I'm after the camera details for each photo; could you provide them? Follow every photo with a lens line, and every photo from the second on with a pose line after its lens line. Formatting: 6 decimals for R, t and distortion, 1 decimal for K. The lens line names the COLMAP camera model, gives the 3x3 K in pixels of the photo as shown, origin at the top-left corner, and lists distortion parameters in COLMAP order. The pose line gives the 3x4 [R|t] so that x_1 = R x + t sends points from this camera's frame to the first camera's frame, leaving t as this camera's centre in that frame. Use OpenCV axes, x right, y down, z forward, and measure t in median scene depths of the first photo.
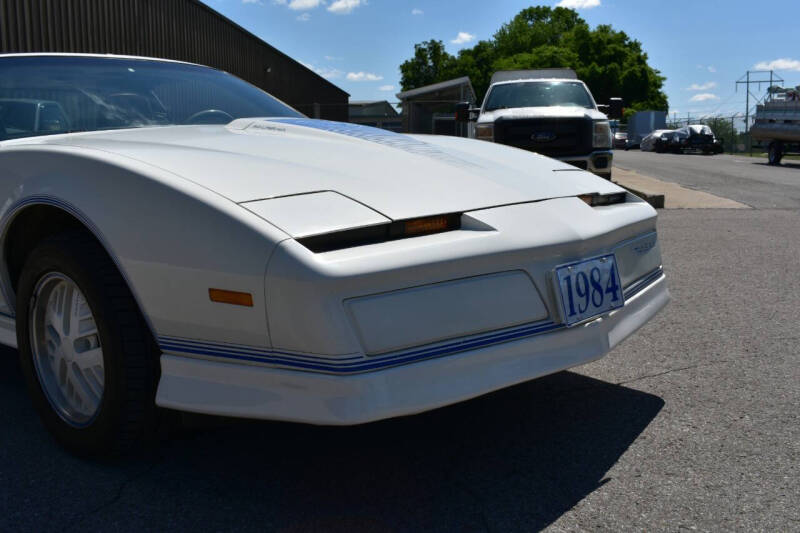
lens RADIAL K [[792.7, 0, 413.3], [0, 792.7, 266.8], [0, 0, 1]] dist [-0.022807, 0.000000]
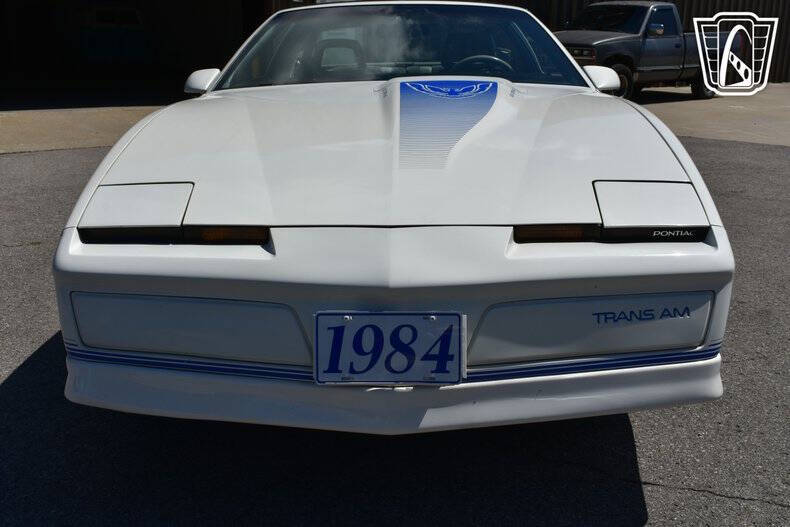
lens RADIAL K [[782.8, 0, 398.1], [0, 782.8, 265.7], [0, 0, 1]] dist [-0.022807, 0.000000]
pose [[0.654194, 0.229373, -0.720707, 0.771822], [-0.131070, 0.972868, 0.190652, -0.203710], [0.744884, -0.030261, 0.666508, 0.473117]]
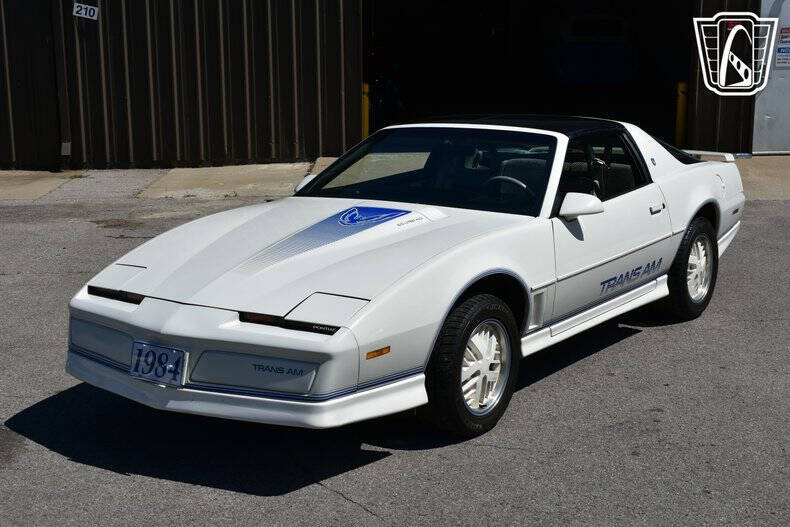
lens RADIAL K [[1161.8, 0, 394.6], [0, 1161.8, 266.4], [0, 0, 1]] dist [-0.029123, 0.000000]
pose [[0.106852, 0.221930, -0.969190, 2.459082], [-0.138603, 0.968578, 0.206509, -0.700903], [0.984567, 0.112267, 0.134254, 1.117653]]
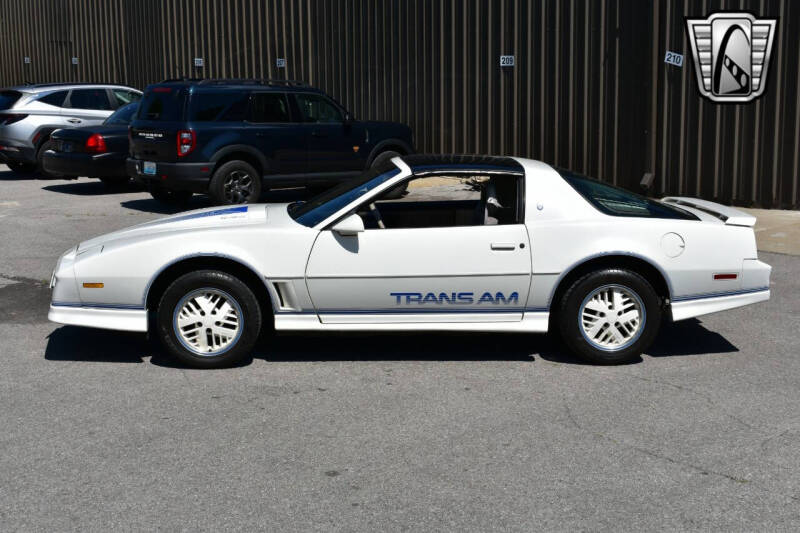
lens RADIAL K [[1176.5, 0, 401.4], [0, 1176.5, 264.5], [0, 0, 1]] dist [-0.029123, 0.000000]
pose [[-0.706597, 0.136006, -0.694423, 2.133452], [-0.090579, 0.955898, 0.279384, -1.213804], [0.701795, 0.260312, -0.663115, 4.398947]]
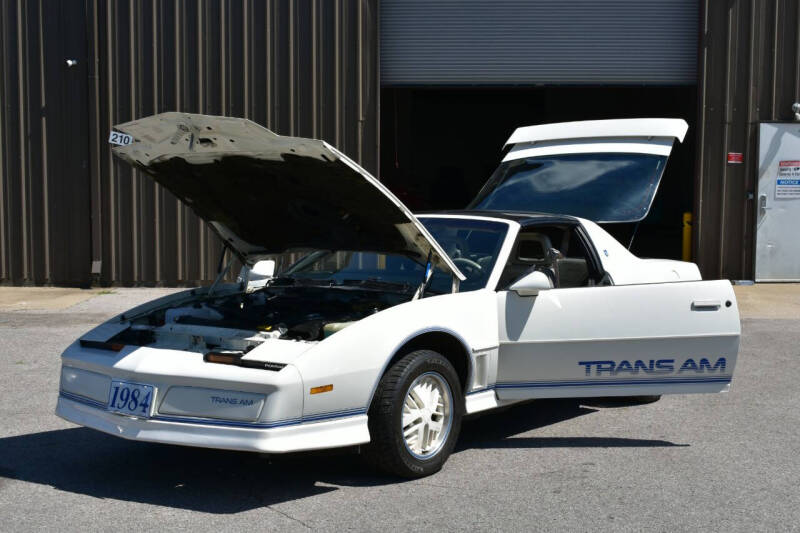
lens RADIAL K [[1176.5, 0, 404.6], [0, 1176.5, 274.2], [0, 0, 1]] dist [-0.029123, 0.000000]
pose [[0.071416, 0.100621, -0.992358, 2.868332], [-0.148812, 0.984839, 0.089150, -0.579059], [0.986283, 0.141309, 0.085307, 1.328876]]
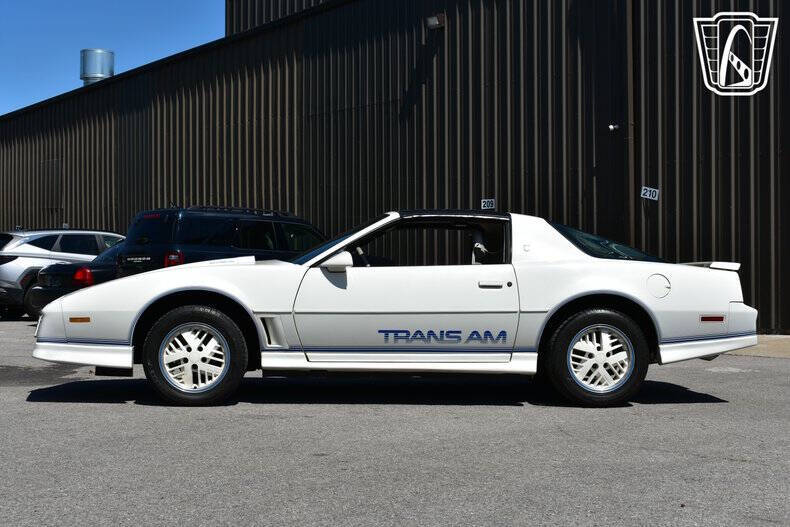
lens RADIAL K [[1161.8, 0, 394.7], [0, 1161.8, 263.9], [0, 0, 1]] dist [-0.029123, 0.000000]
pose [[-0.698693, 0.010651, -0.715343, 2.166751], [-0.097772, 0.989086, 0.110223, -0.720633], [0.708709, 0.146952, -0.690026, 4.461226]]
